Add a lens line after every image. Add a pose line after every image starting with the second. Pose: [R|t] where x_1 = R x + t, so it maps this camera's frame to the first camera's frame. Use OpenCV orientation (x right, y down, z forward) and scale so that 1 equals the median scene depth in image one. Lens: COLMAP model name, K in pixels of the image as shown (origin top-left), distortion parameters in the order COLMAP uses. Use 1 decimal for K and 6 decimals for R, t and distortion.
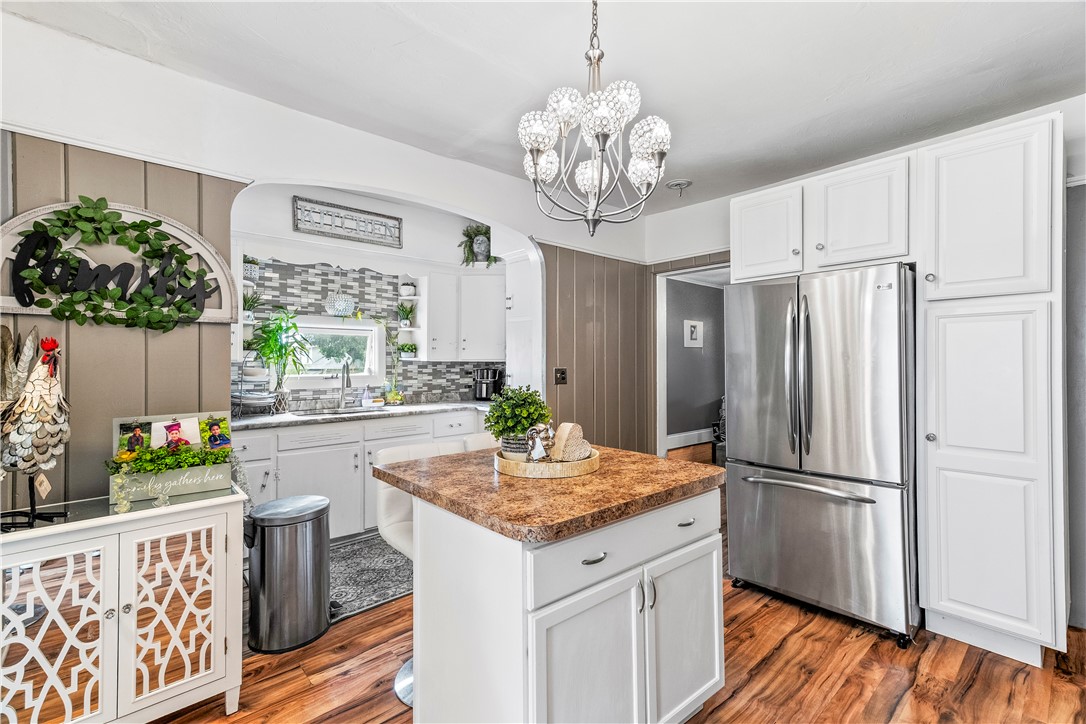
lens RADIAL K [[480.7, 0, 541.8], [0, 480.7, 357.7], [0, 0, 1]] dist [0.019524, 0.000437]
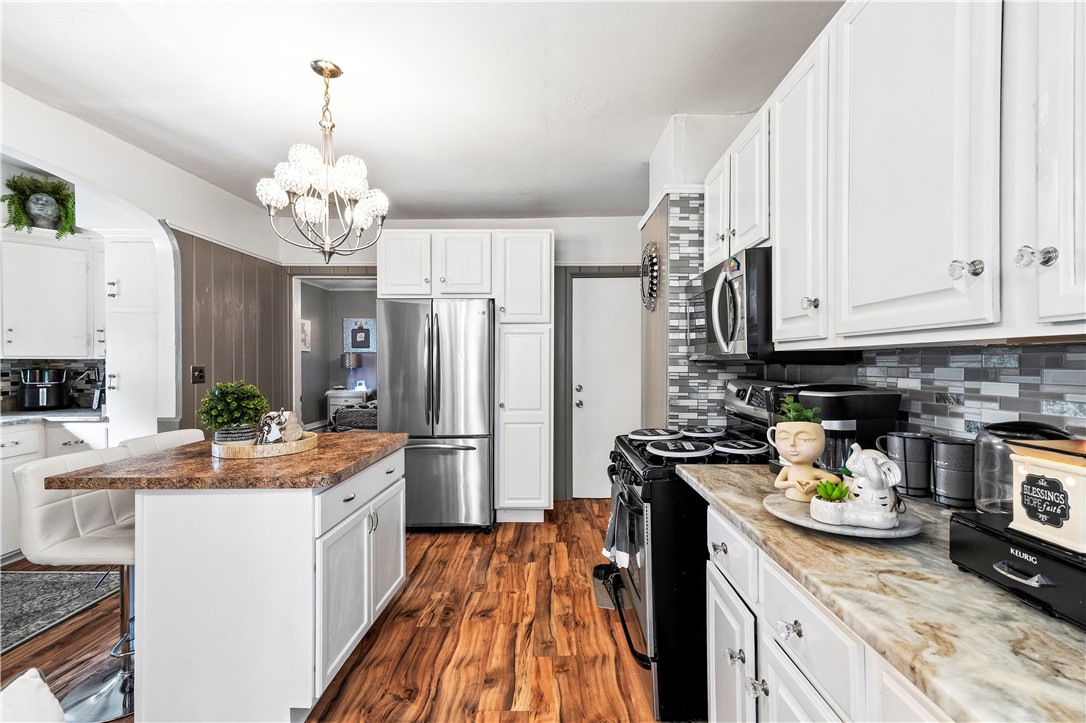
lens RADIAL K [[480.7, 0, 544.3], [0, 480.7, 360.4], [0, 0, 1]] dist [0.019524, 0.000437]
pose [[0.676816, -0.000112, 0.736152, -0.315668], [-0.007533, 0.999947, 0.007078, -0.002332], [-0.736114, -0.010336, 0.676779, -0.221794]]
